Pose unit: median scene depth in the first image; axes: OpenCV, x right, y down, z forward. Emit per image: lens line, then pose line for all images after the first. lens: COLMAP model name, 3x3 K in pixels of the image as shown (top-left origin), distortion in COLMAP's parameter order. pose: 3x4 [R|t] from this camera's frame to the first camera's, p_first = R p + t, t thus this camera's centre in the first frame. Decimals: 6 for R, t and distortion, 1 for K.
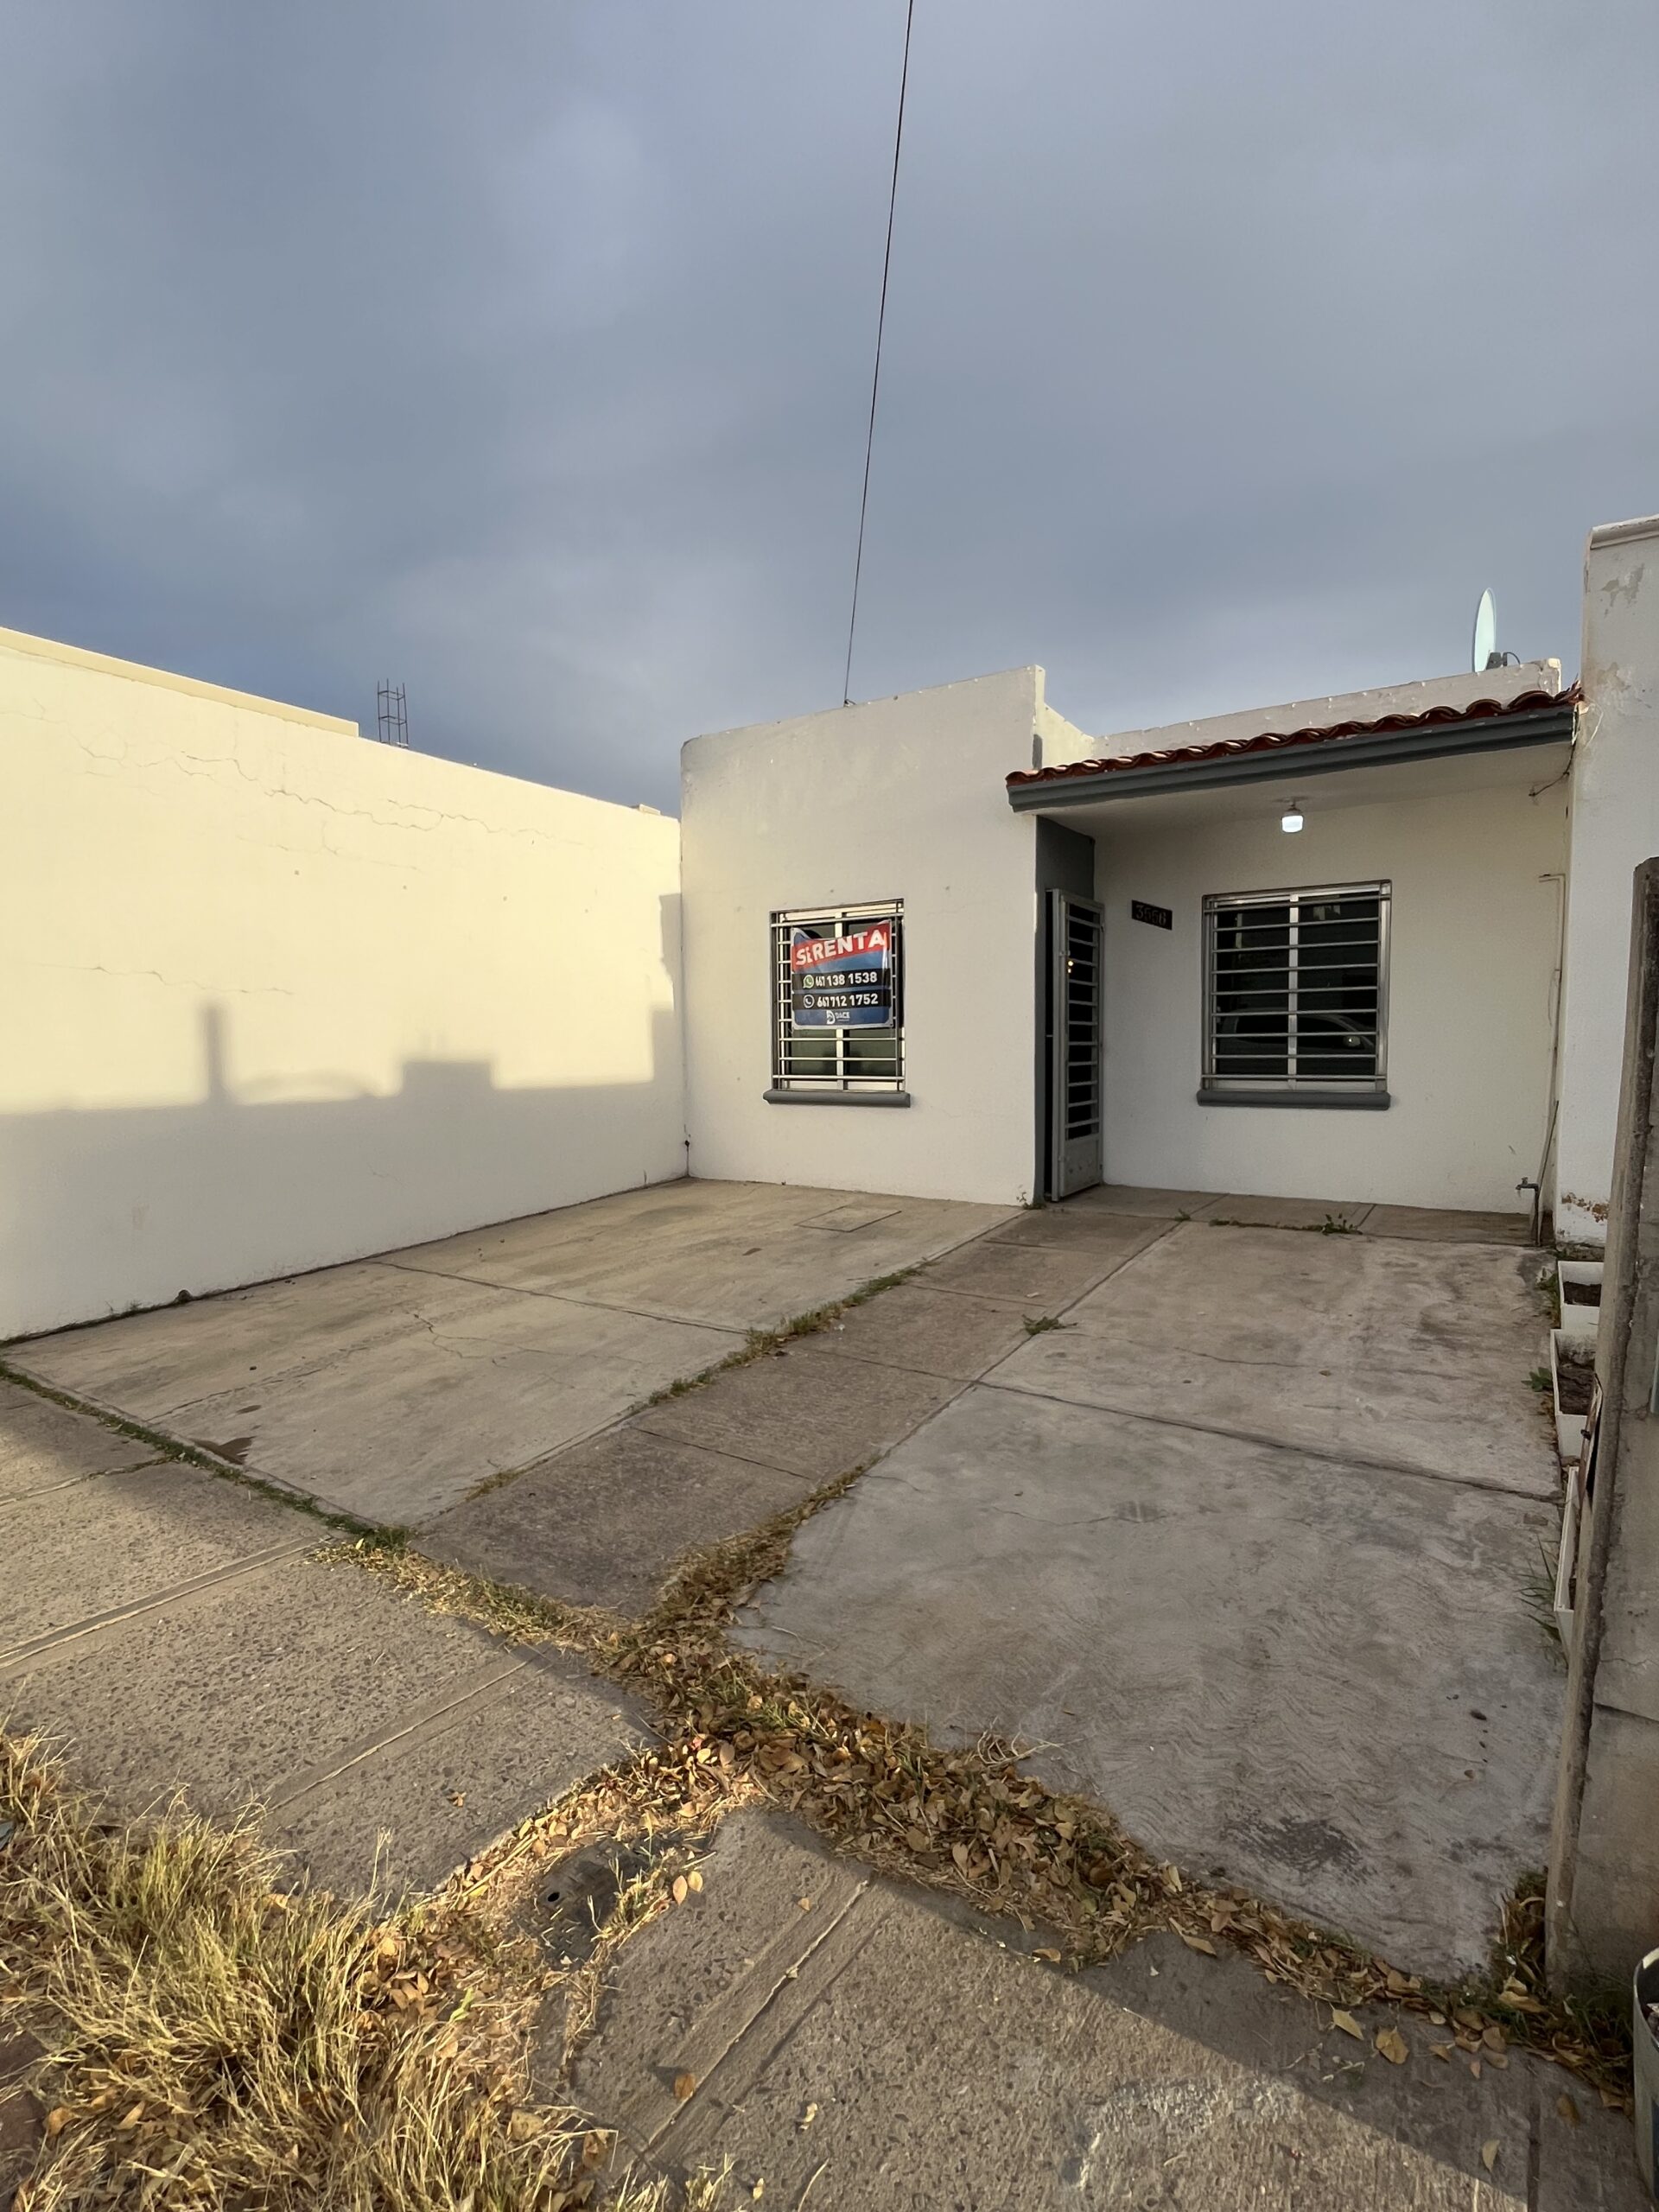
lens RADIAL K [[1030.2, 0, 832.3], [0, 1030.2, 1110.7], [0, 0, 1]] dist [-0.009092, 0.002554]
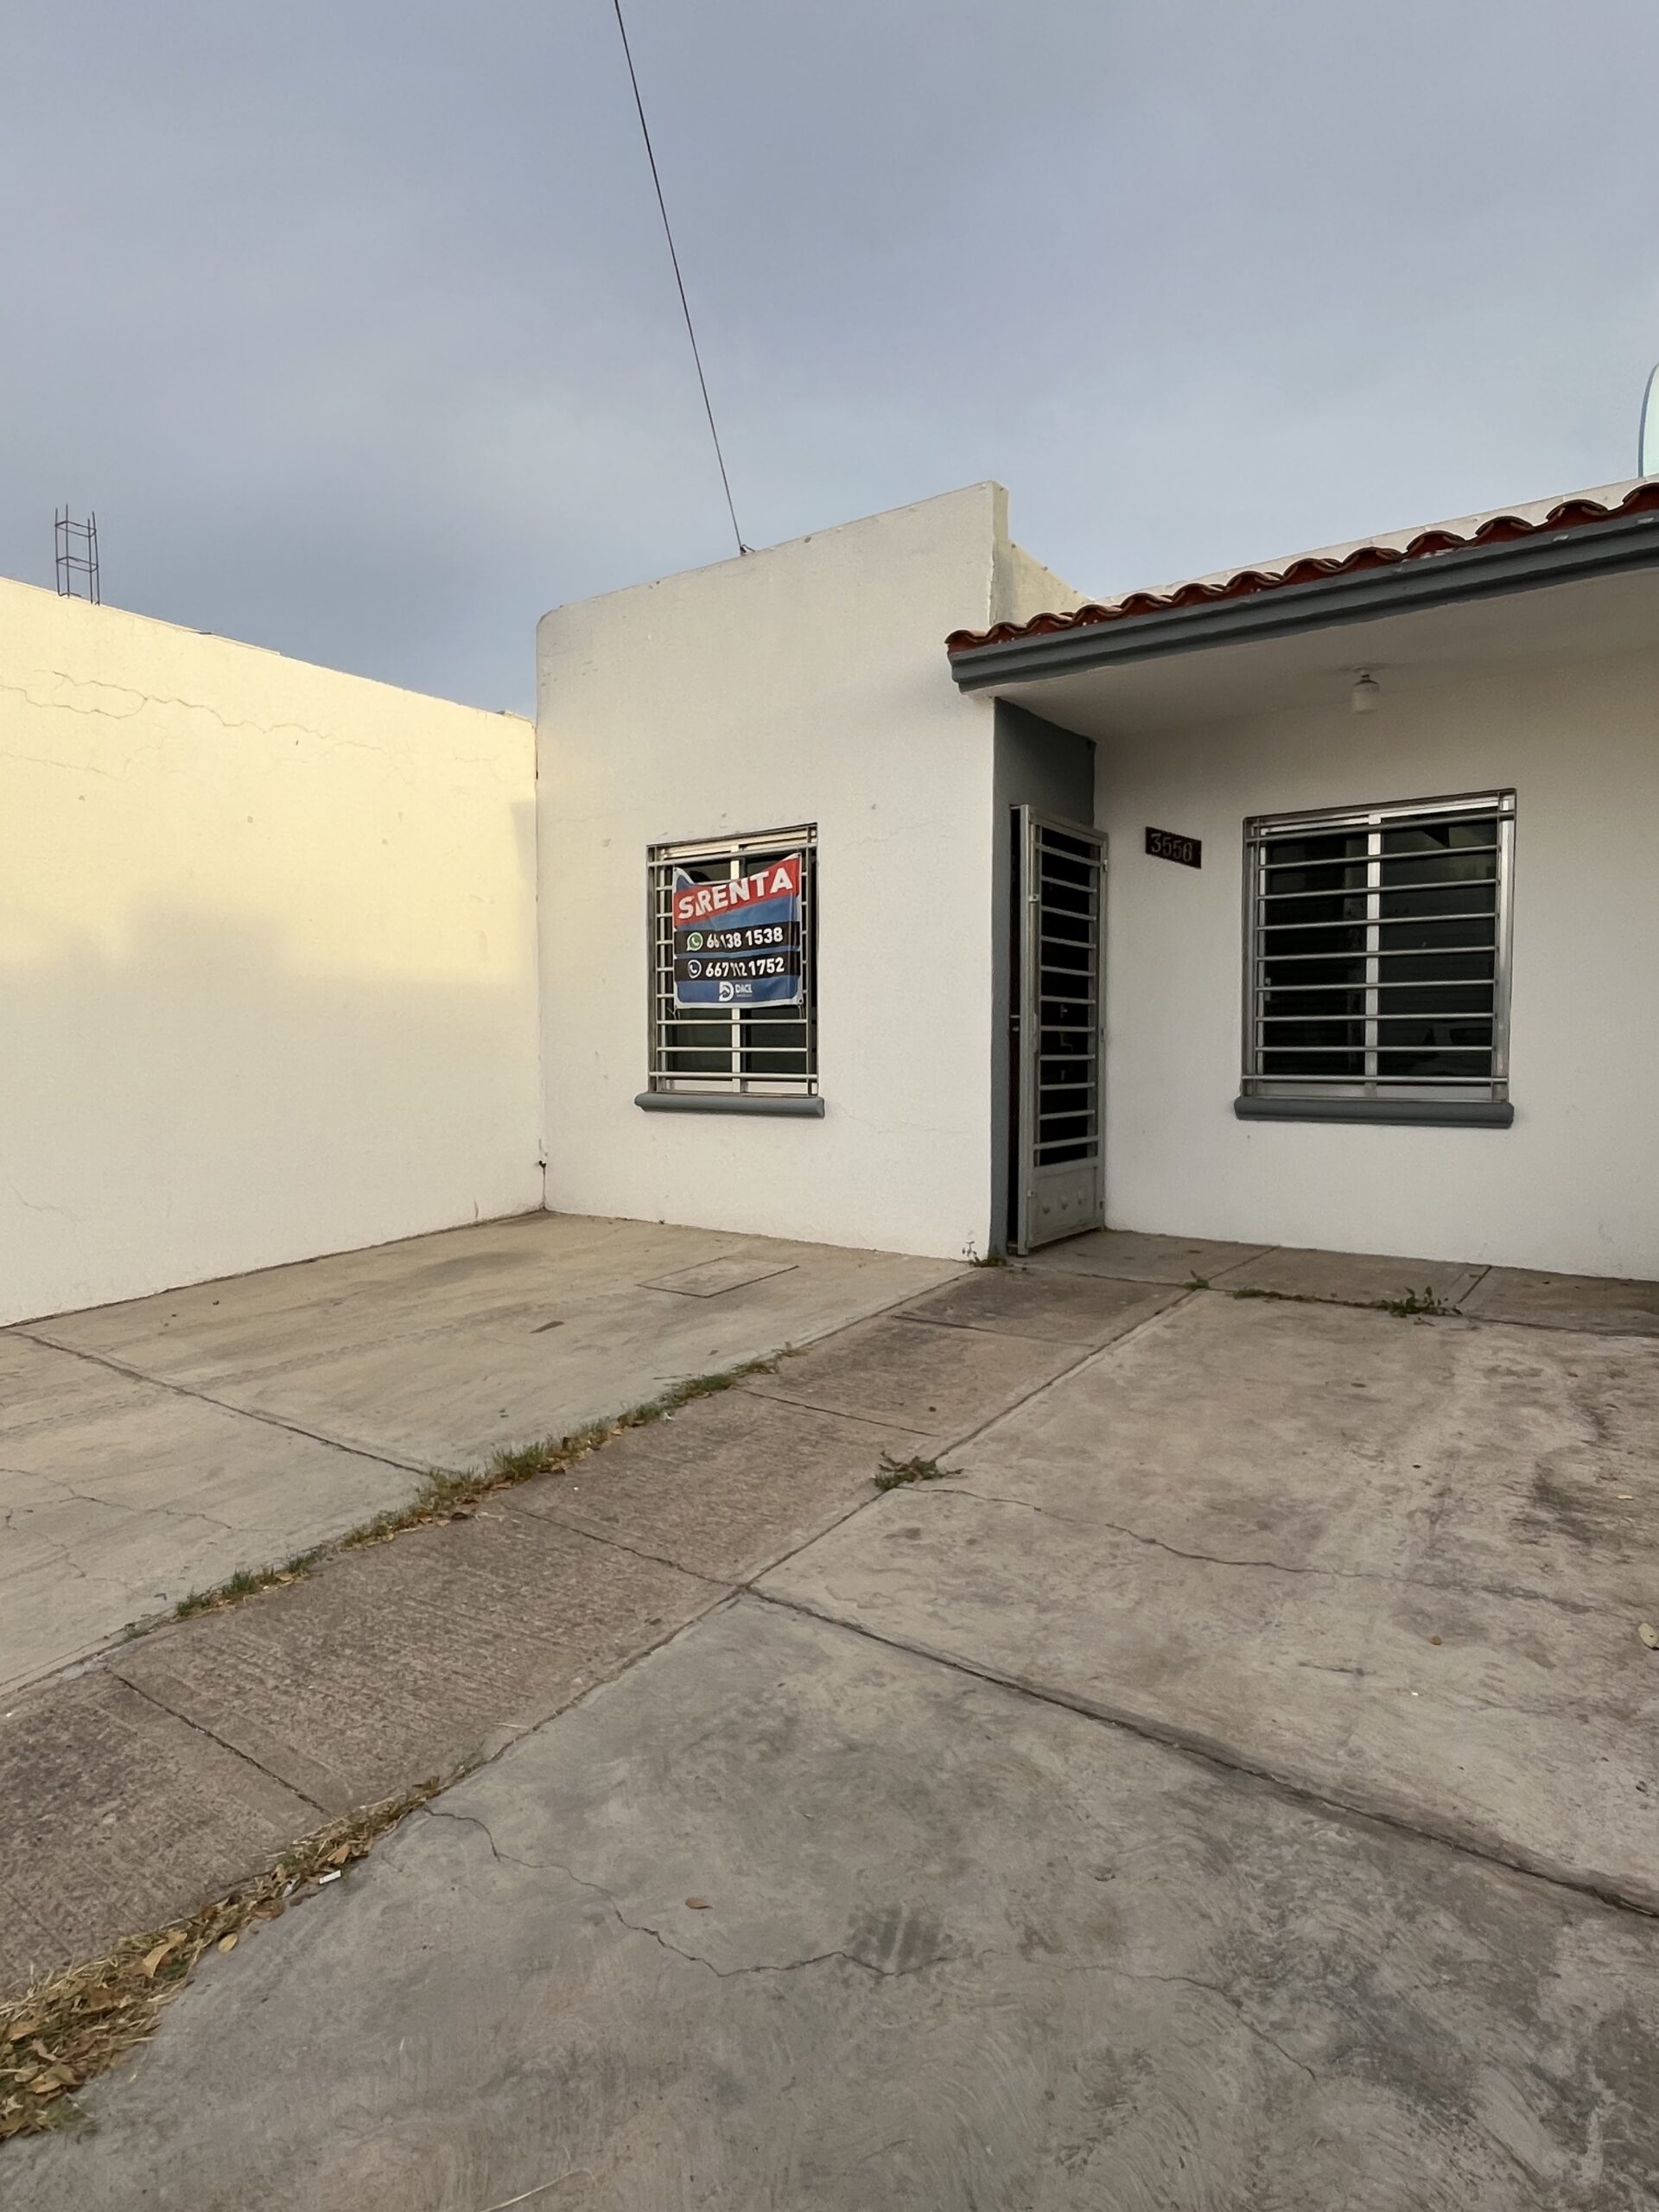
lens RADIAL K [[1214.2, 0, 834.7], [0, 1214.2, 1117.4], [0, 0, 1]] dist [-0.016340, 0.008674]
pose [[0.999244, 0.009263, -0.037757, 0.222270], [-0.009458, 0.999943, -0.004993, 0.000946], [0.037709, 0.005346, 0.999274, 0.328184]]
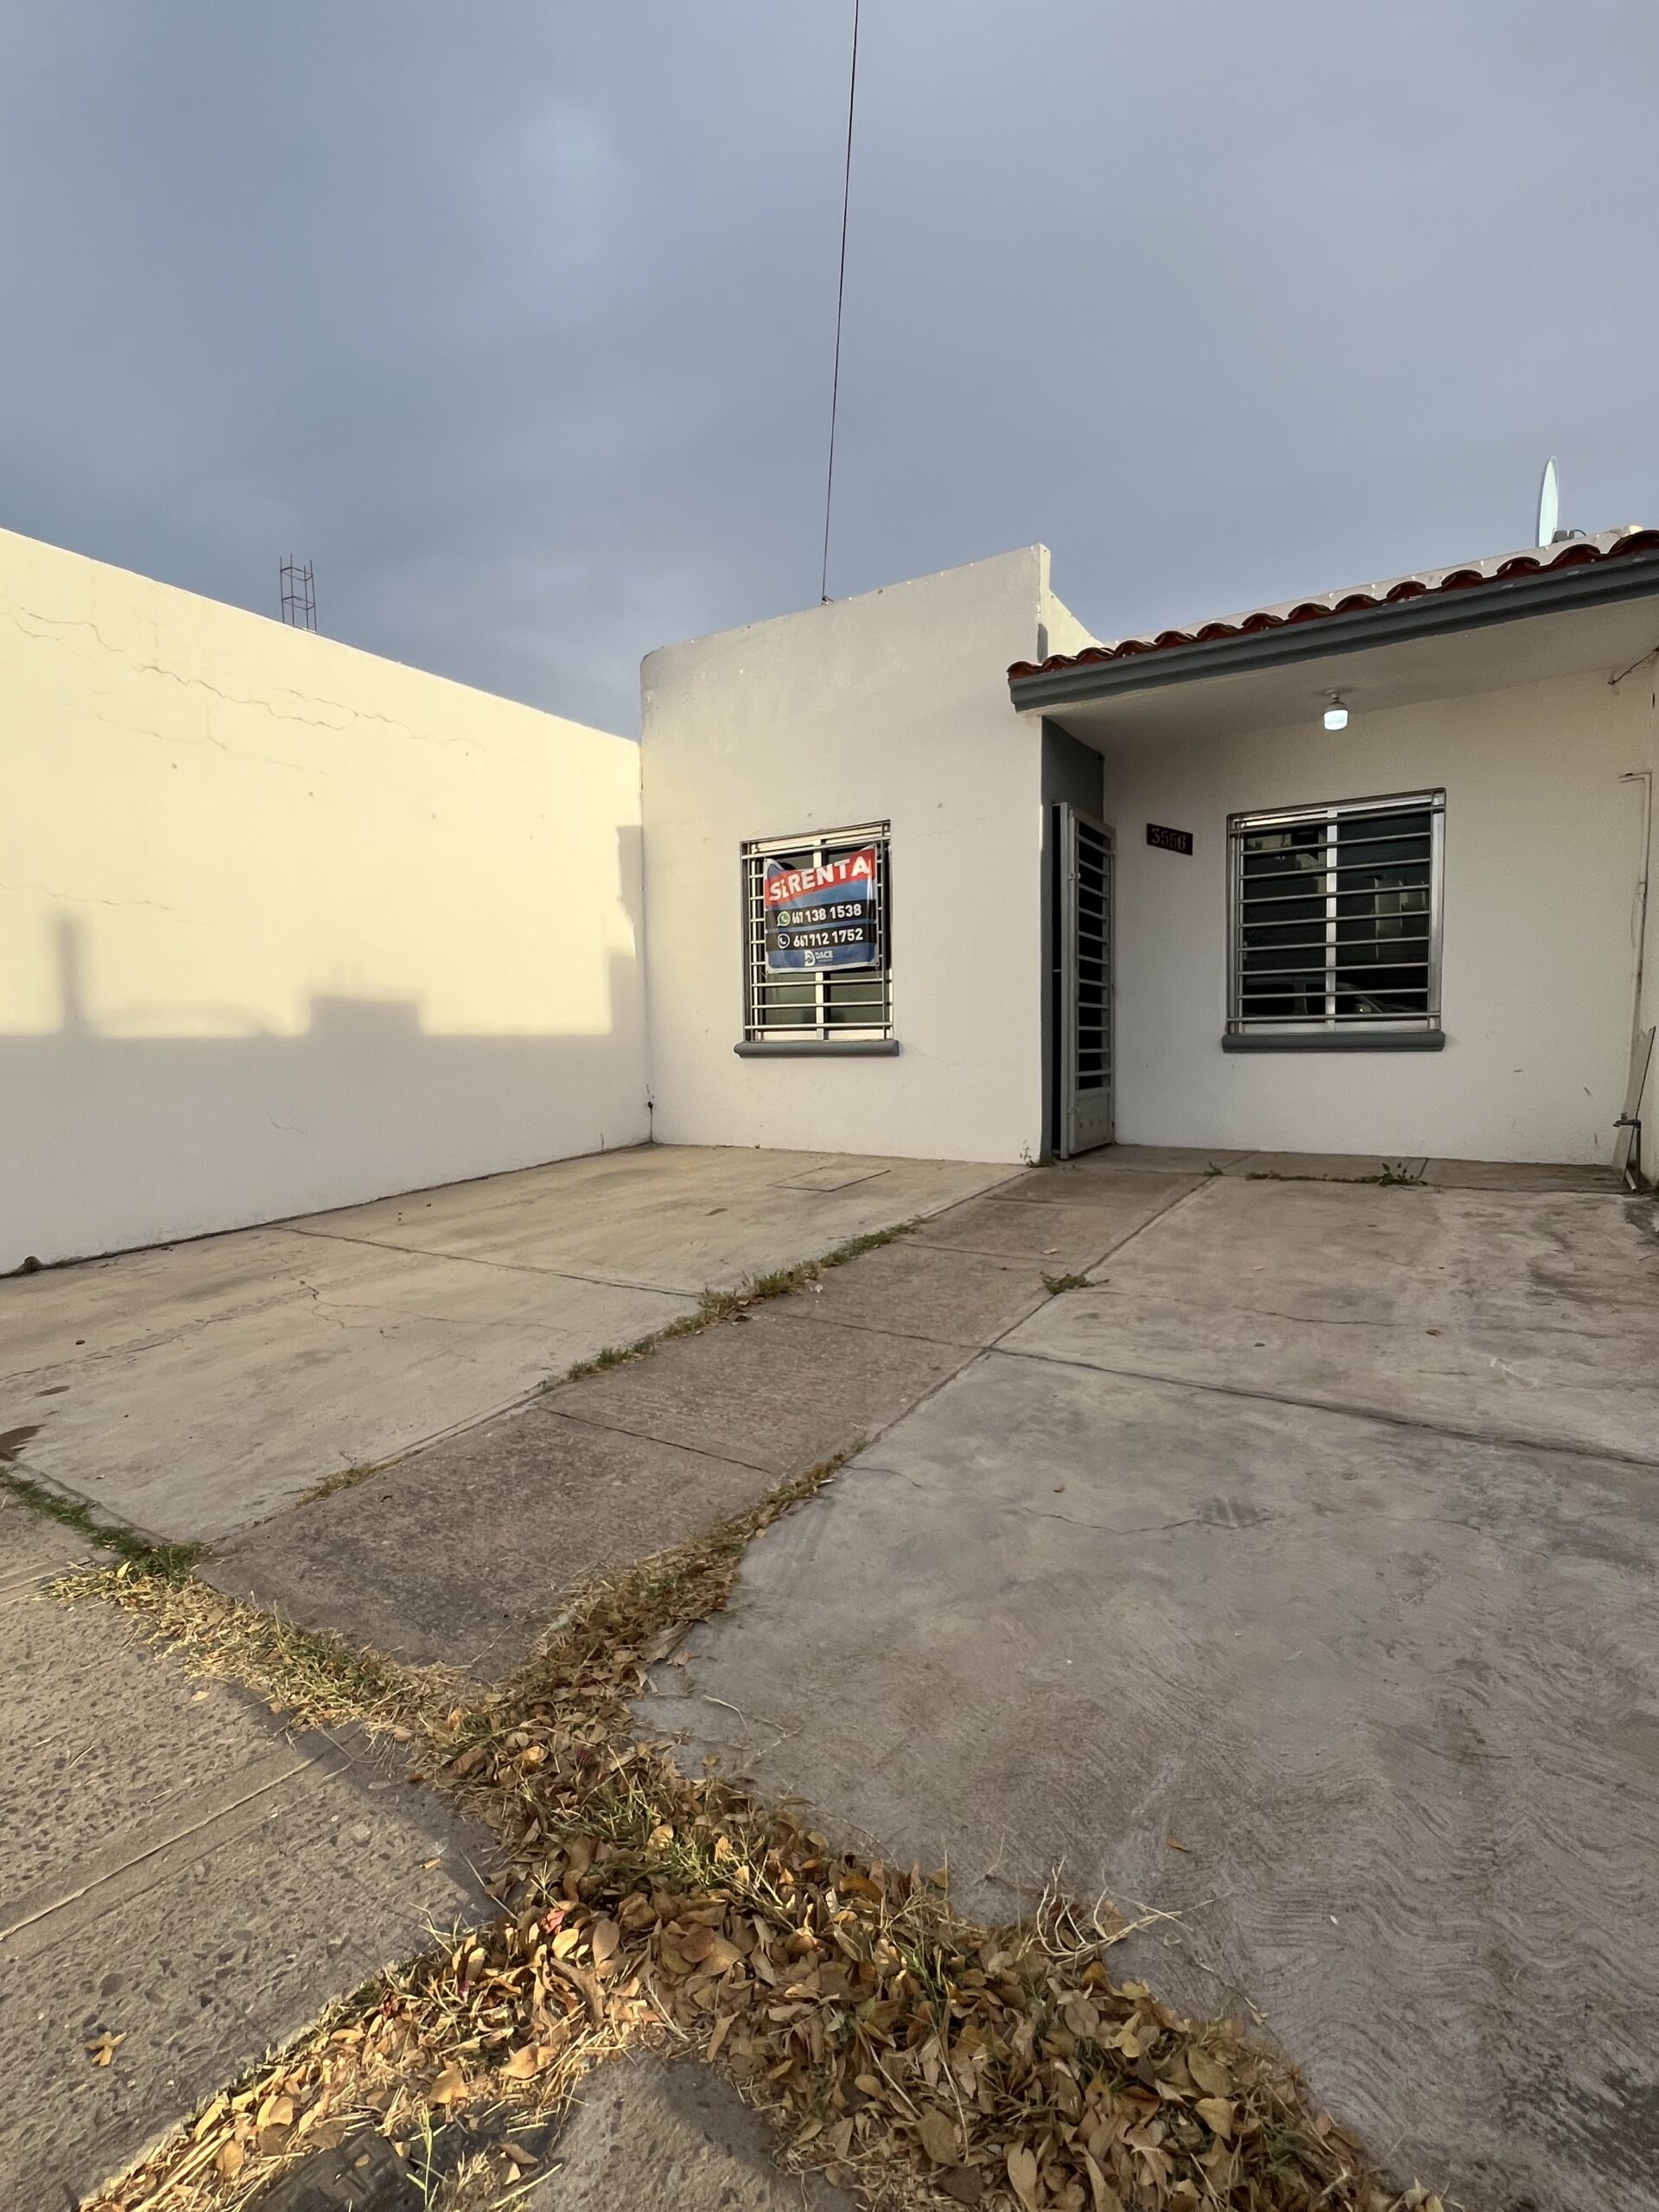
lens RADIAL K [[1030.2, 0, 830.4], [0, 1030.2, 1114.0], [0, 0, 1]] dist [-0.009092, 0.002554]
pose [[0.999910, -0.005765, 0.012138, 0.010947], [0.005738, 0.999981, 0.002280, 0.085940], [-0.012151, -0.002210, 0.999924, 0.226826]]
